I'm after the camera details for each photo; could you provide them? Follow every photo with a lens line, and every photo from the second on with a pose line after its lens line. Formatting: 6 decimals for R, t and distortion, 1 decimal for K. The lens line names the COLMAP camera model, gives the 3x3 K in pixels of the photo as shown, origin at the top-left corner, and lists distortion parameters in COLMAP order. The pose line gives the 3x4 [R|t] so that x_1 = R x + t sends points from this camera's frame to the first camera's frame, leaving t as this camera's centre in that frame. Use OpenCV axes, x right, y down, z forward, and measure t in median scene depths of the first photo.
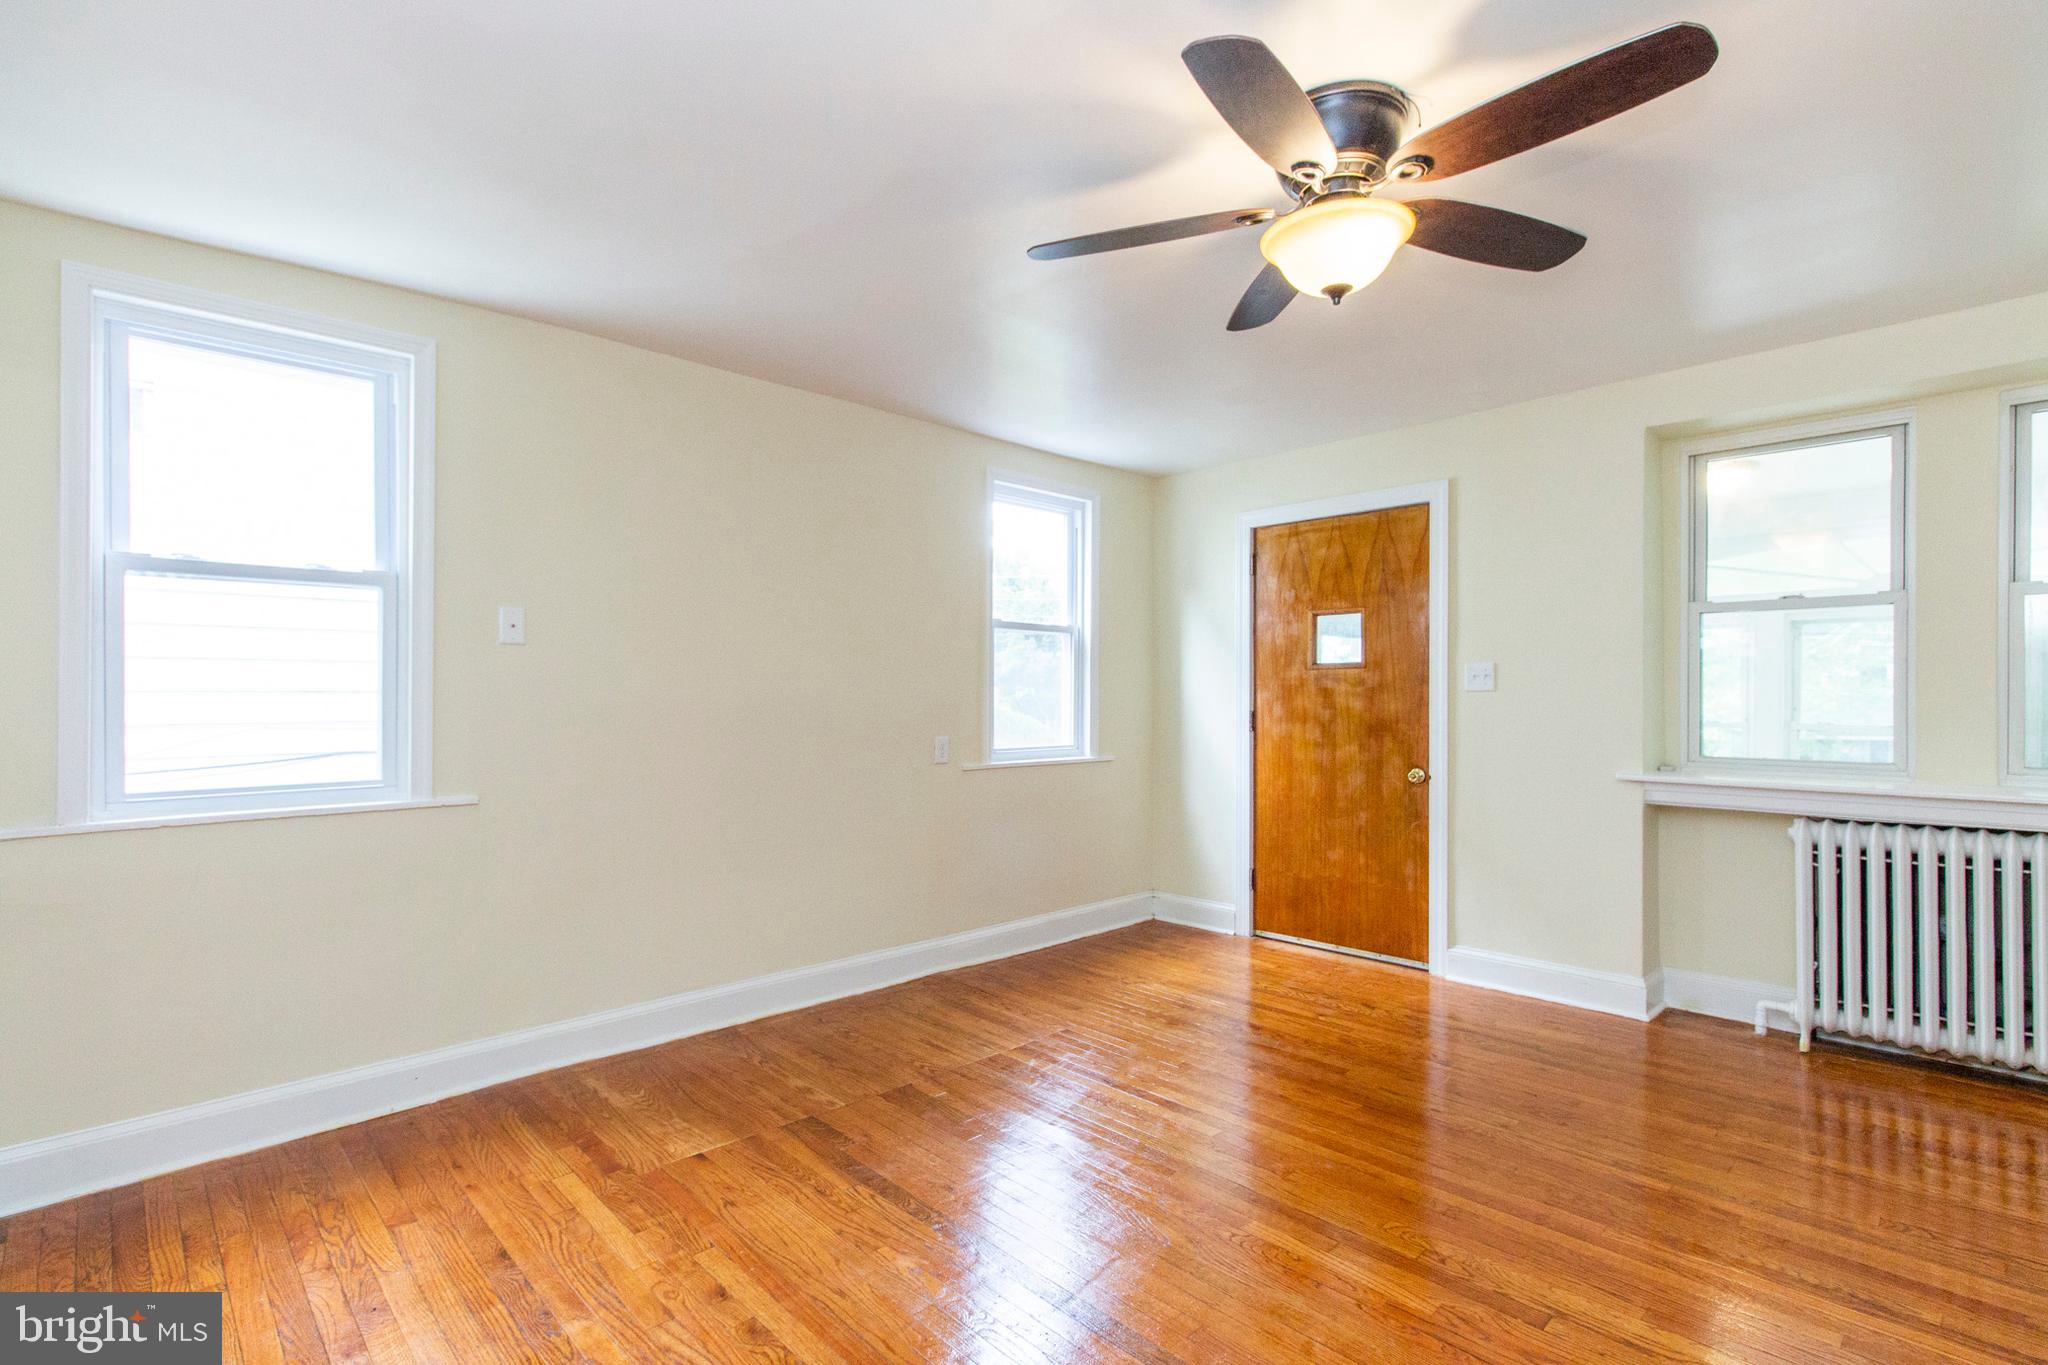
lens RADIAL K [[961.3, 0, 1027.8], [0, 961.3, 702.7], [0, 0, 1]] dist [0.000531, 0.000008]
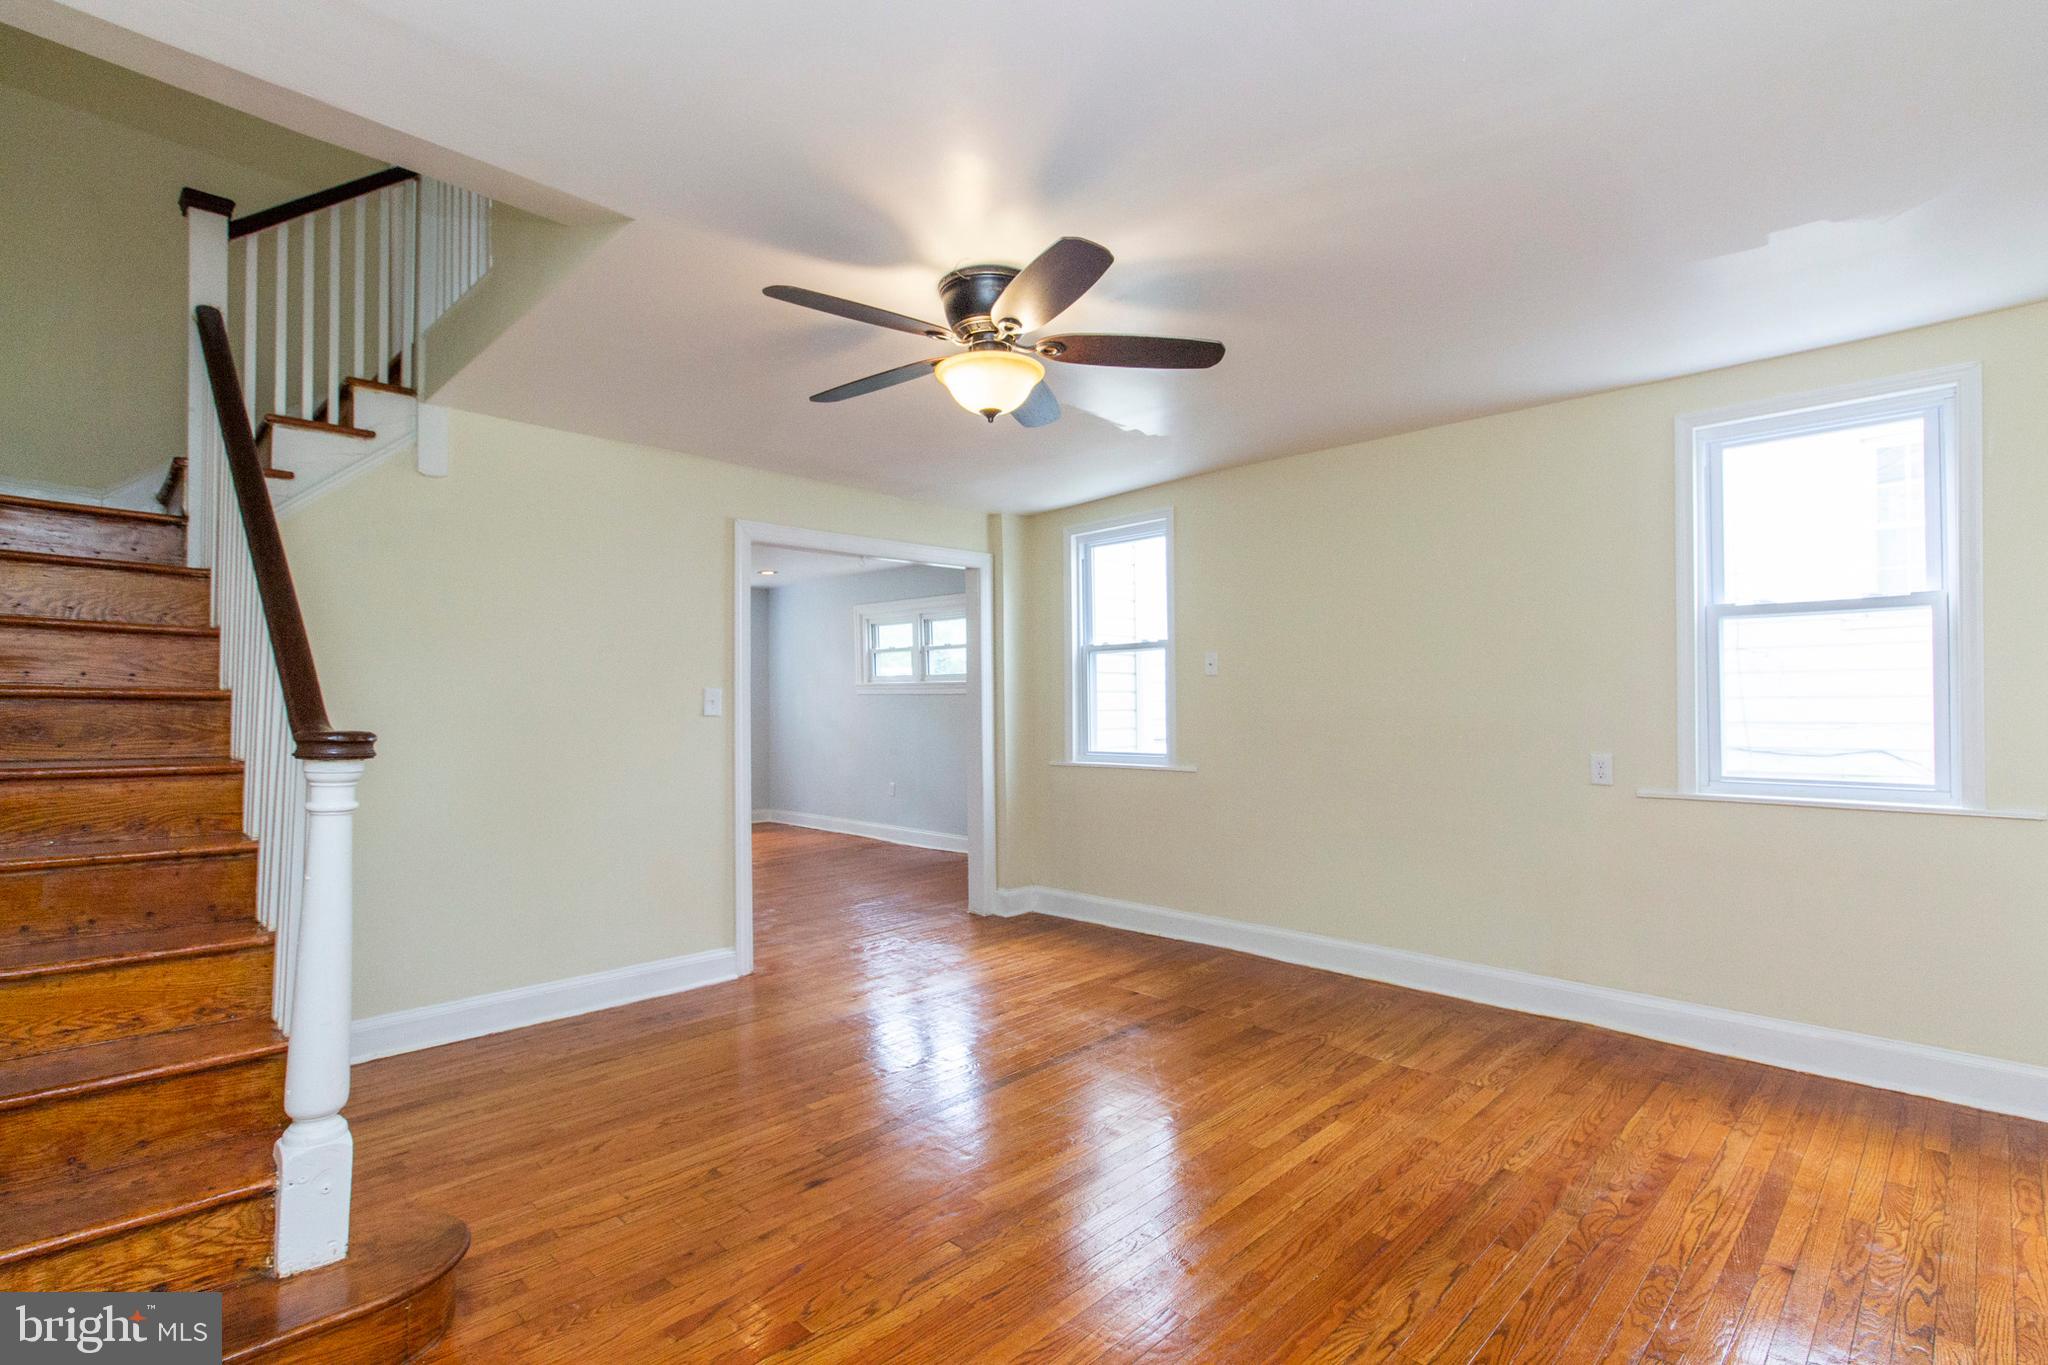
lens RADIAL K [[955.1, 0, 1024.0], [0, 955.1, 682.5], [0, 0, 1]] dist [0.000363, 0.000012]
pose [[0.015102, -0.024103, -0.999595, 0.747937], [-0.000336, 0.999709, -0.024111, -0.007600], [0.999886, 0.000700, 0.015089, 0.460666]]
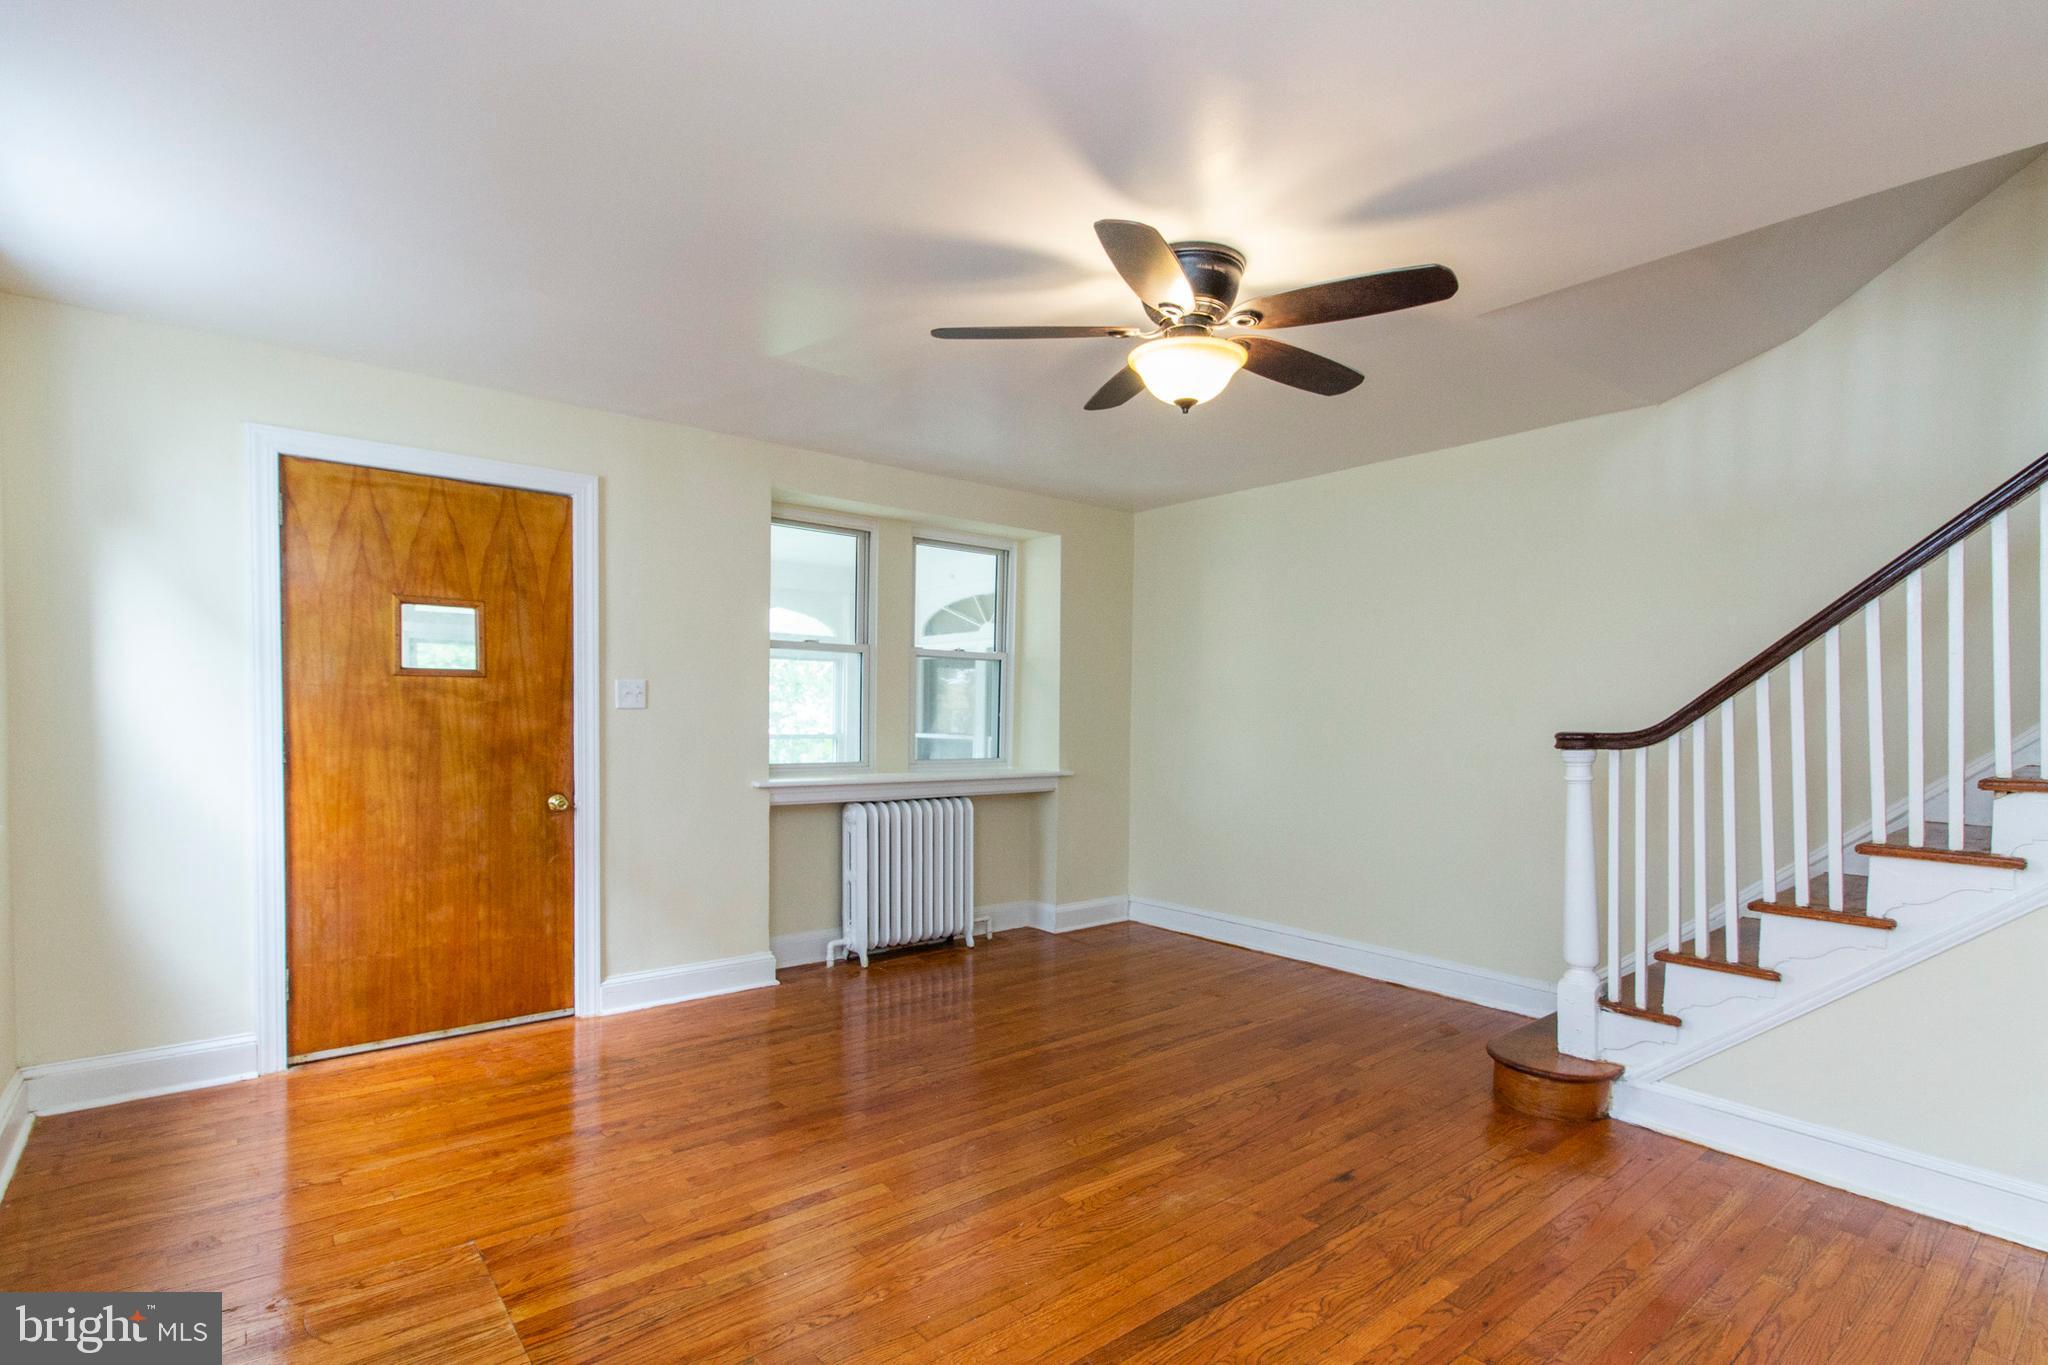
lens RADIAL K [[971.2, 0, 1021.3], [0, 971.2, 762.4], [0, 0, 1]] dist [0.001446, 0.000251]
pose [[0.082985, -0.046373, 0.995471, -0.441175], [-0.005763, 0.998878, 0.047012, -0.006023], [-0.996534, -0.009638, 0.082625, 0.491096]]
